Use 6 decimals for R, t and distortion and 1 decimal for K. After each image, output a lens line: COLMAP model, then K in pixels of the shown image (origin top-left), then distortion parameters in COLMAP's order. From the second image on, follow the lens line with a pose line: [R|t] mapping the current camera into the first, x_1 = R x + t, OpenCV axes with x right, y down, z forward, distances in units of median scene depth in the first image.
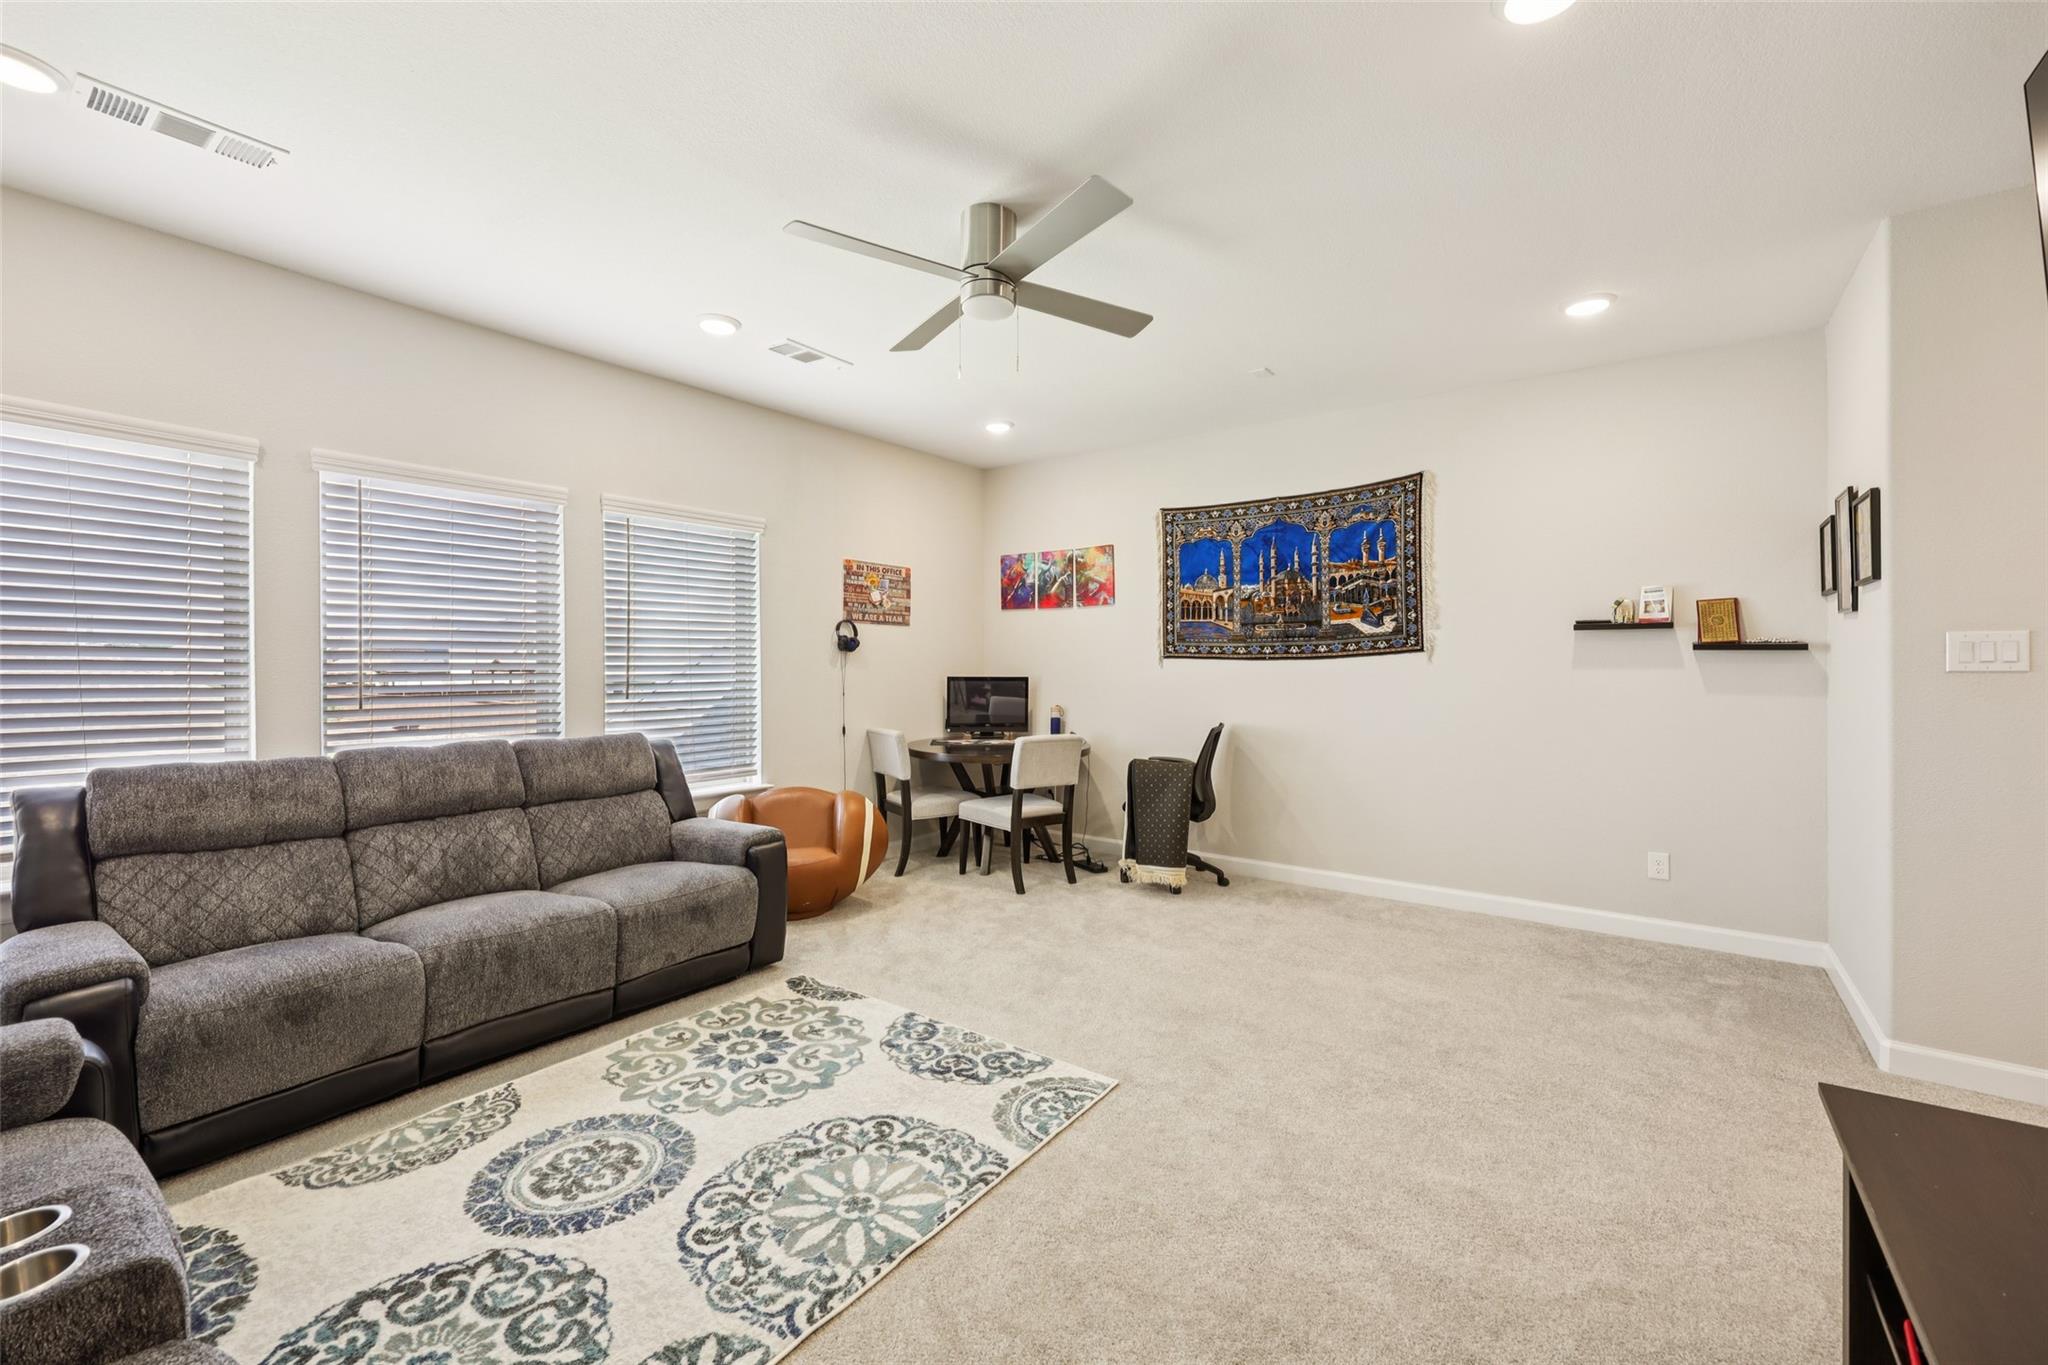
lens RADIAL K [[854.4, 0, 1022.1], [0, 854.4, 667.8], [0, 0, 1]] dist [0.001202, 0.000351]
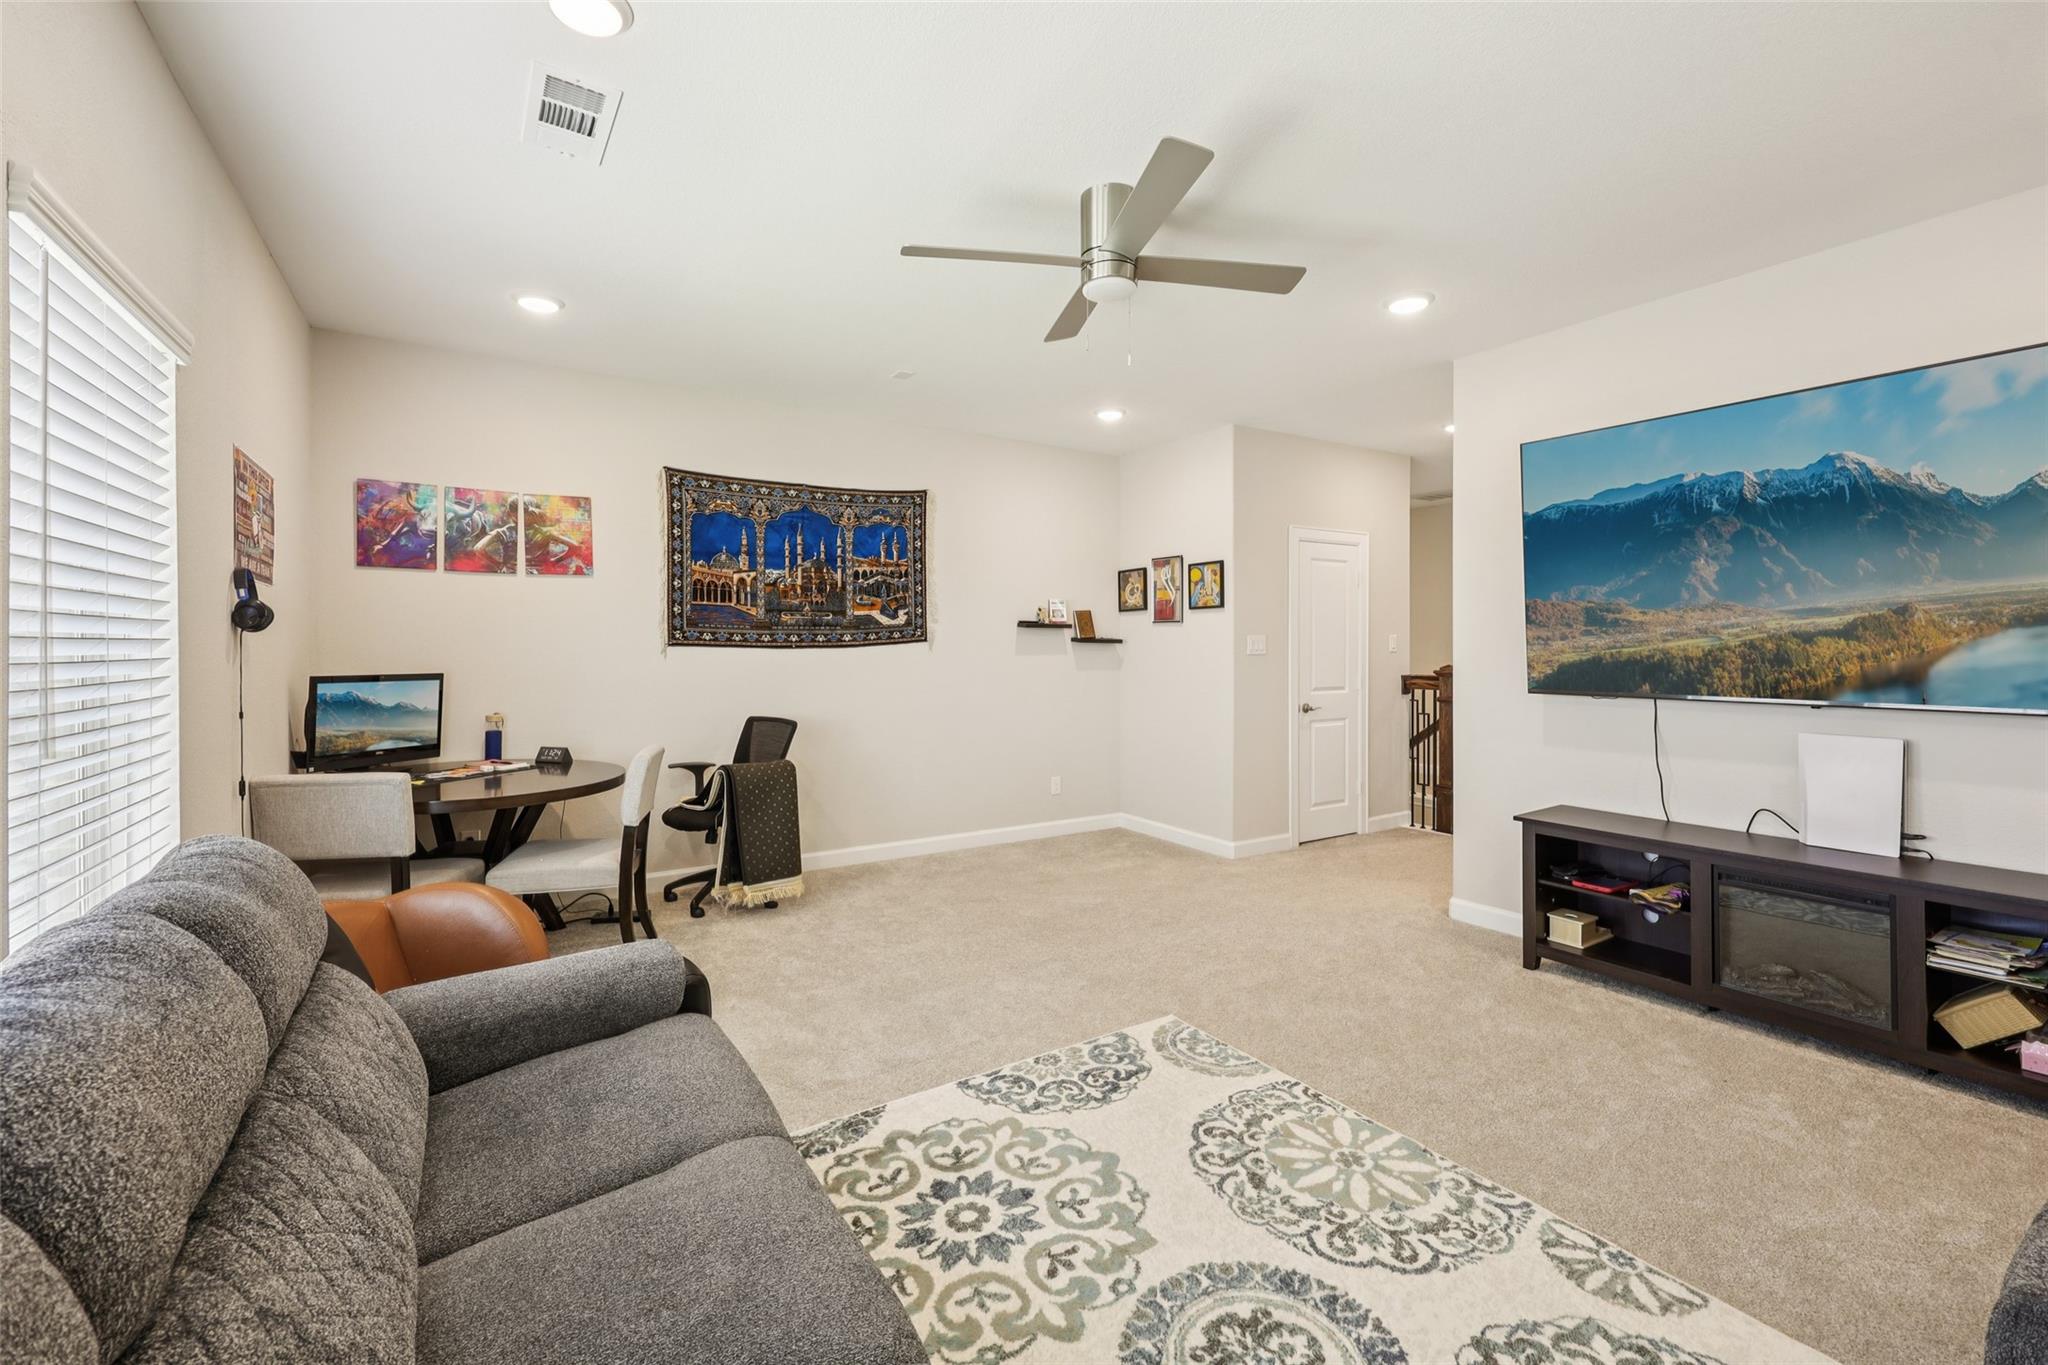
lens RADIAL K [[854.4, 0, 1038.8], [0, 854.4, 651.6], [0, 0, 1]] dist [0.001202, 0.000351]
pose [[0.344684, -0.001970, 0.938717, -0.853487], [0.007051, 0.999975, -0.000491, -0.004730], [-0.938692, 0.006788, 0.344689, 0.639189]]
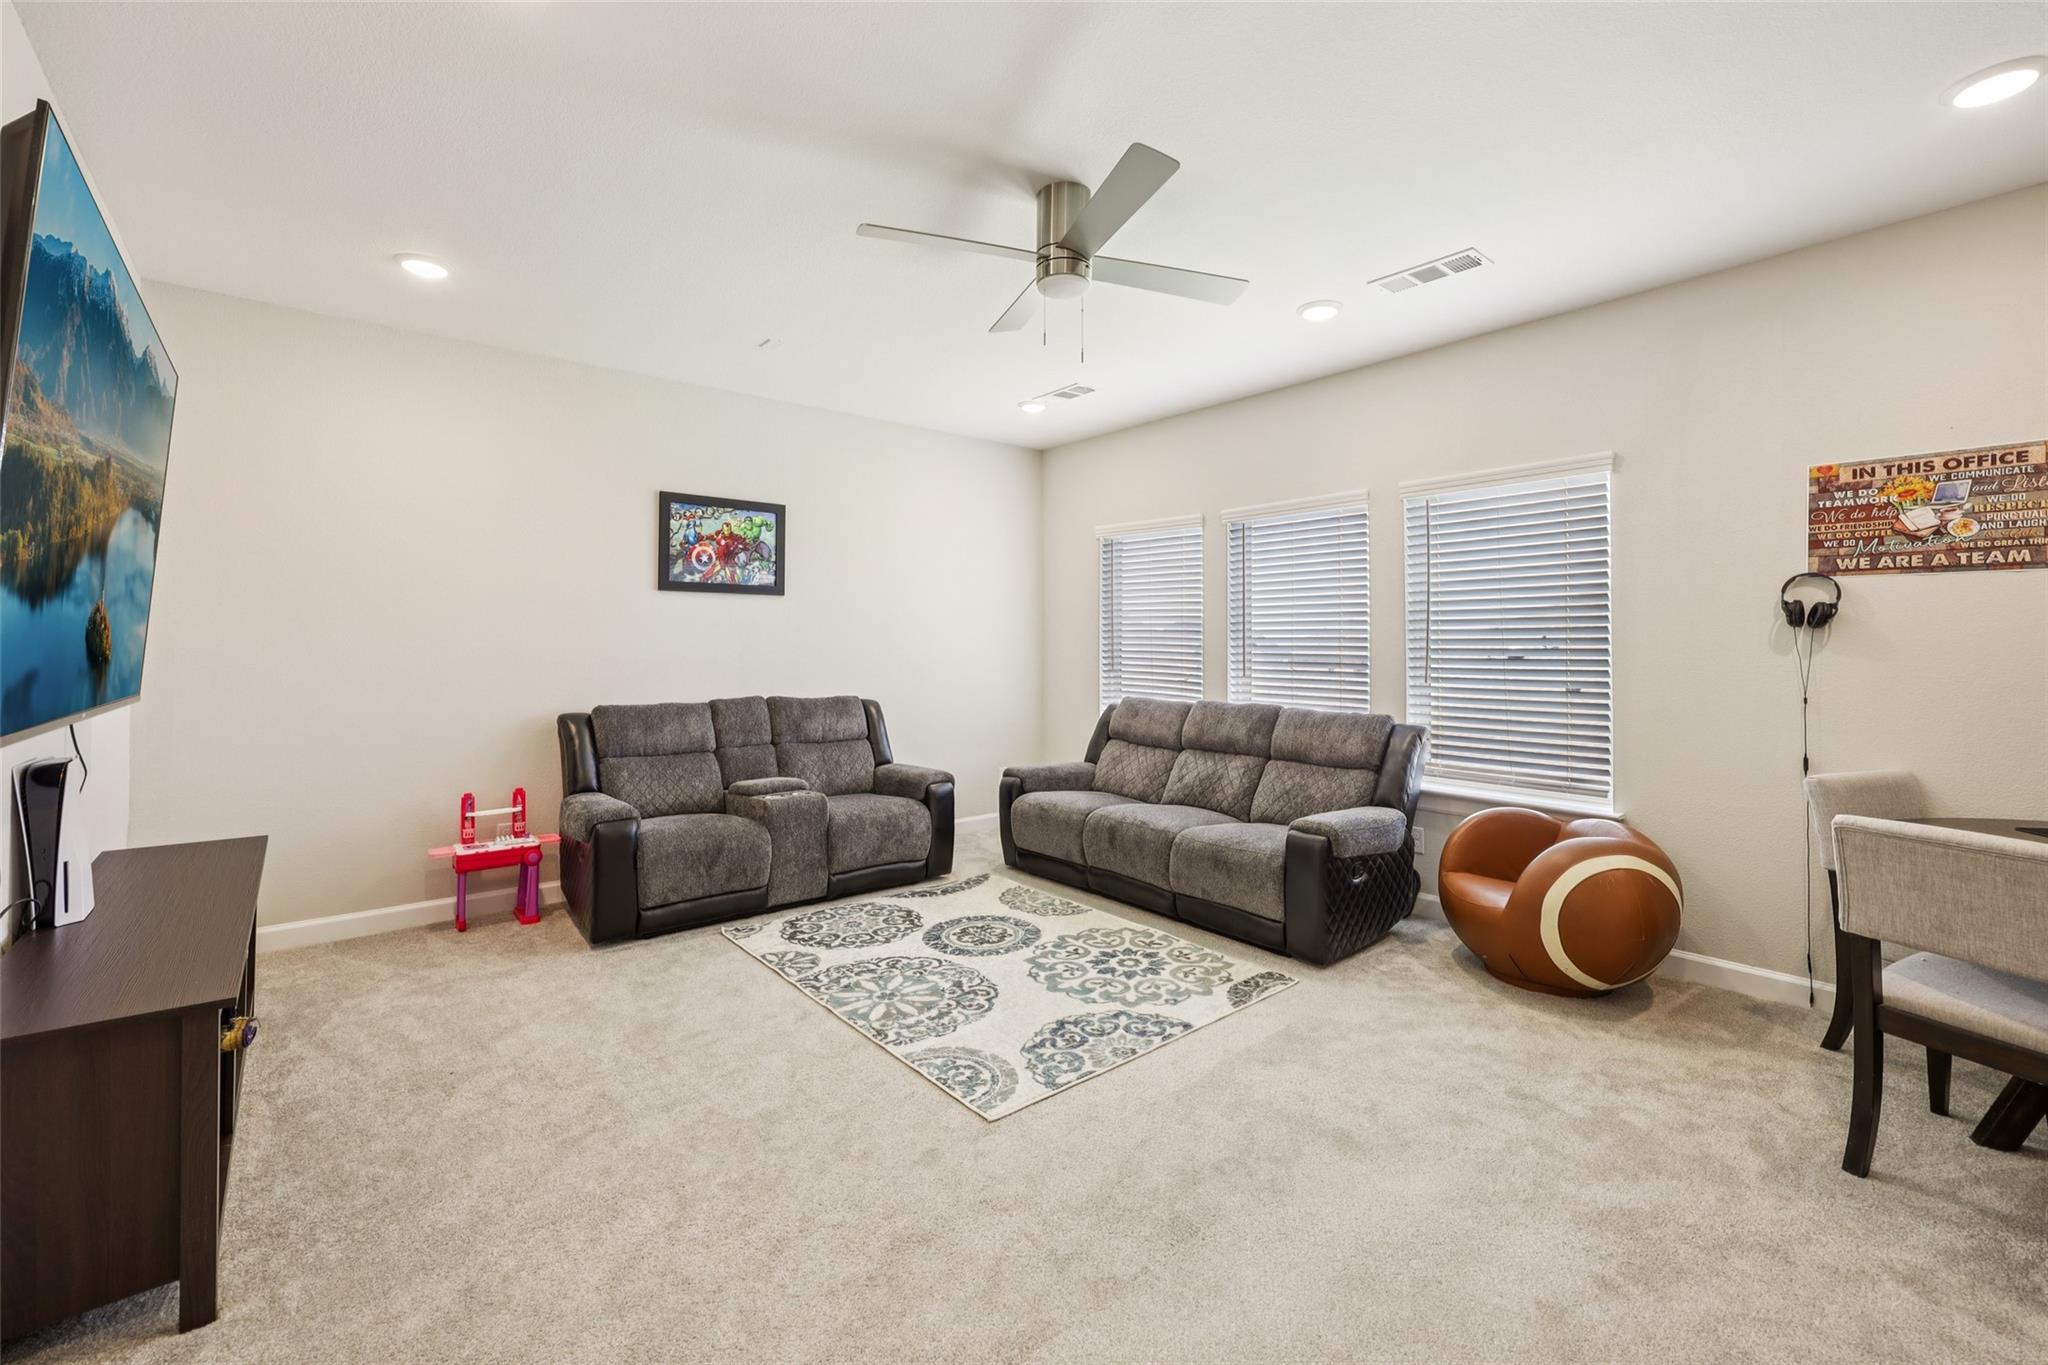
lens RADIAL K [[854.4, 0, 1022.1], [0, 854.4, 633.6], [0, 0, 1]] dist [0.001202, 0.000351]
pose [[-0.248655, -0.014268, -0.968487, 0.801963], [-0.009284, 0.999881, -0.012347, -0.004654], [0.968548, 0.005921, -0.248758, 1.038207]]
